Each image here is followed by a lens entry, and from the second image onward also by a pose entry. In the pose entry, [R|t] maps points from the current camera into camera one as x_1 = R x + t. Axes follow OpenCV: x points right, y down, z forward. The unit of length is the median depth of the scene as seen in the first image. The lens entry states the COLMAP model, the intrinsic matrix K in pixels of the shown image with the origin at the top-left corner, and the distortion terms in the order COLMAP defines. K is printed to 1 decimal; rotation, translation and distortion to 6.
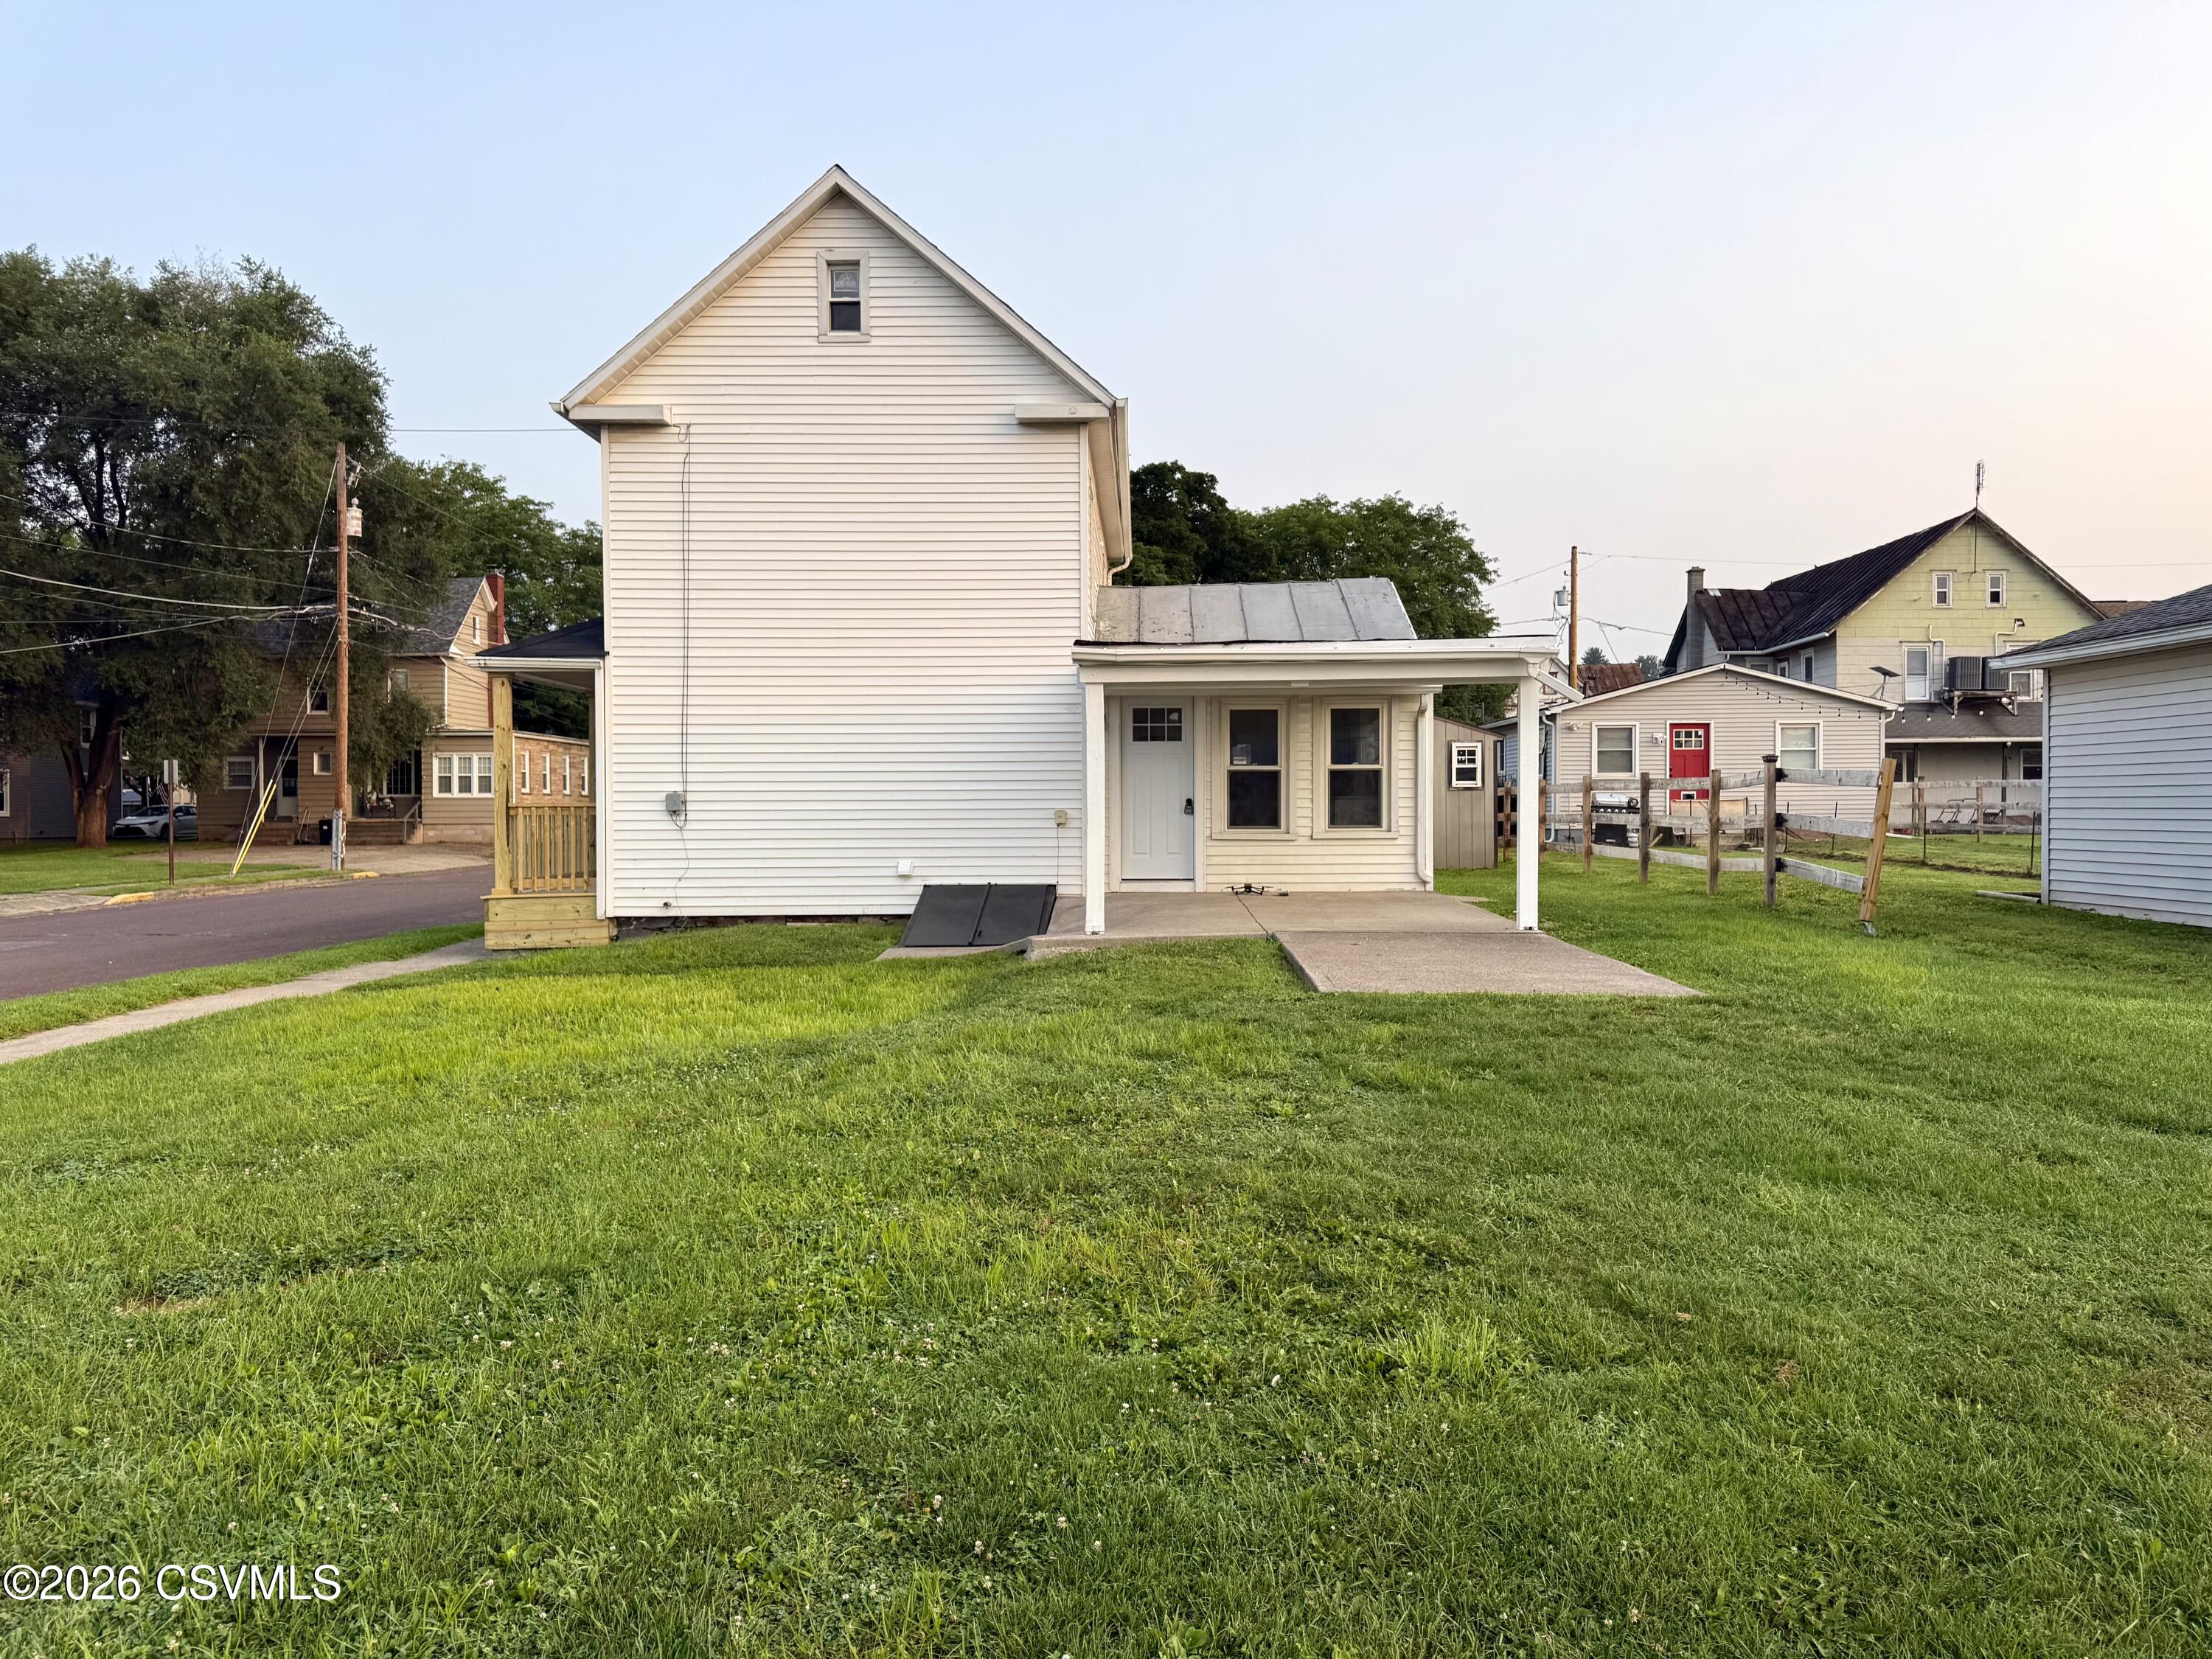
lens RADIAL K [[1568.5, 0, 1106.0], [0, 1568.5, 829.5], [0, 0, 1]] dist [0.152601, -0.271065]
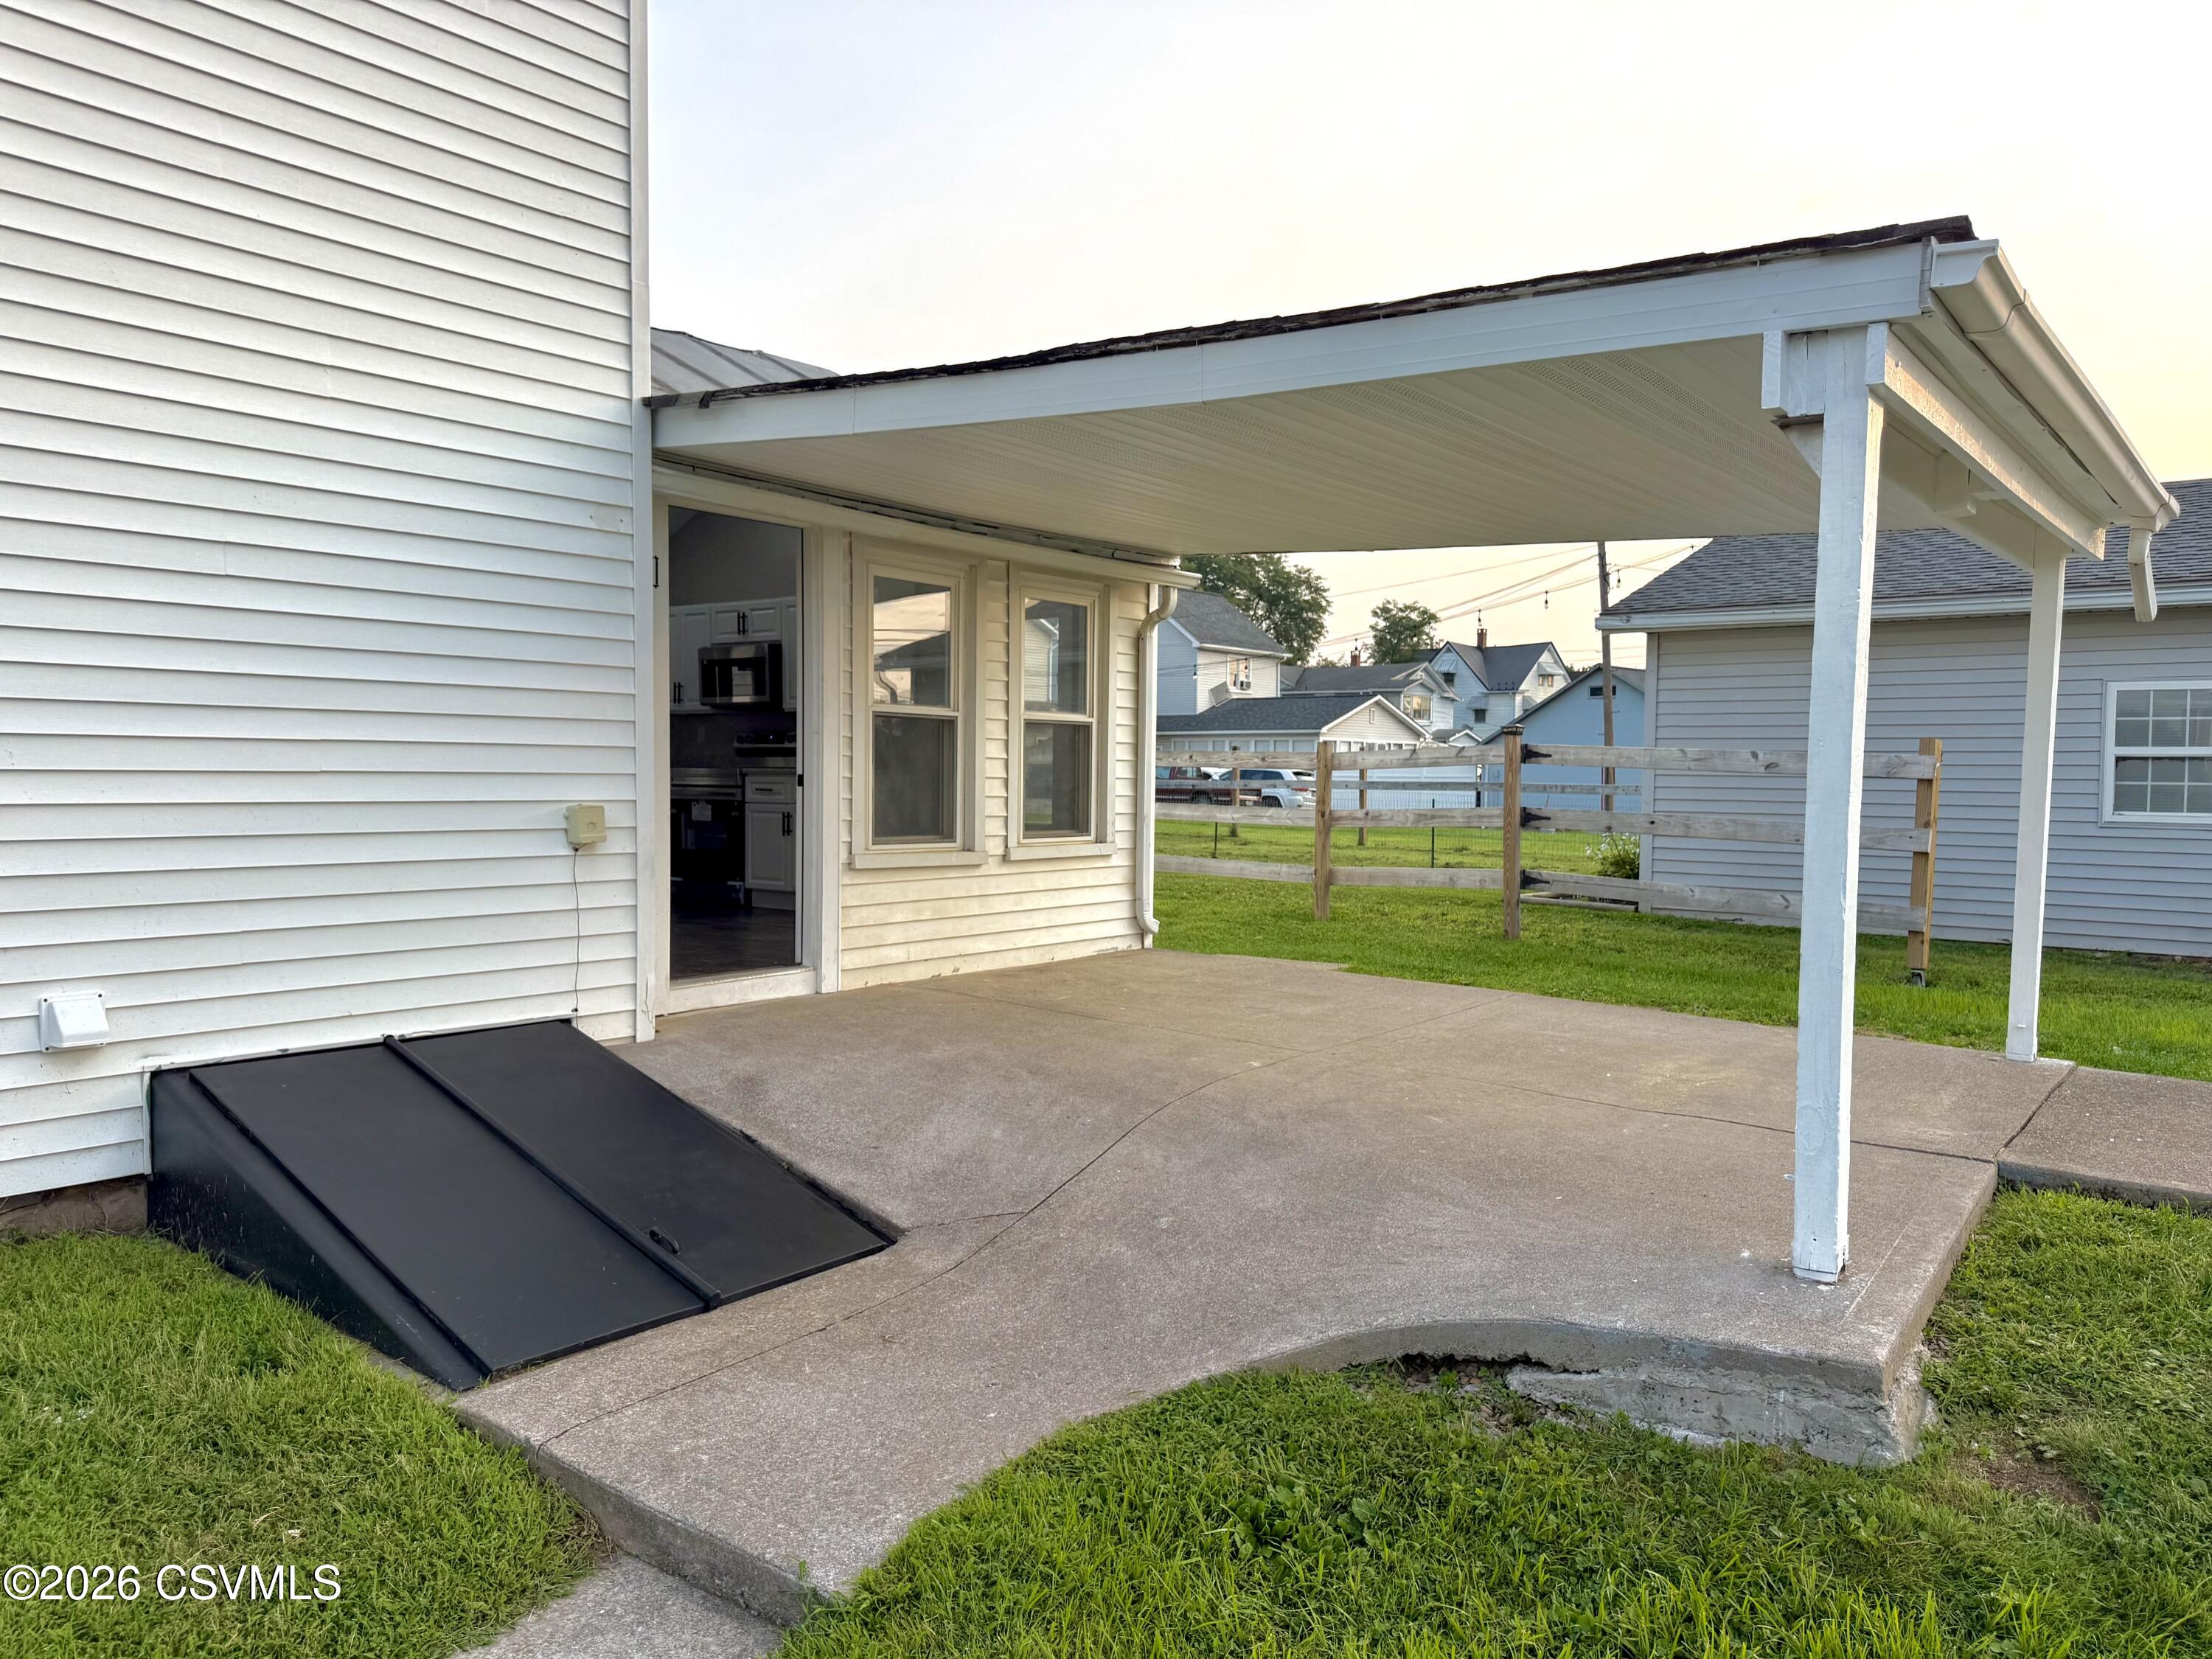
lens RADIAL K [[1568.5, 0, 1106.0], [0, 1568.5, 829.5], [0, 0, 1]] dist [0.152601, -0.271065]
pose [[0.614436, -0.017626, 0.788770, -0.234952], [-0.006472, 0.999604, 0.027379, -0.017517], [-0.788940, -0.021927, 0.614078, 0.675790]]
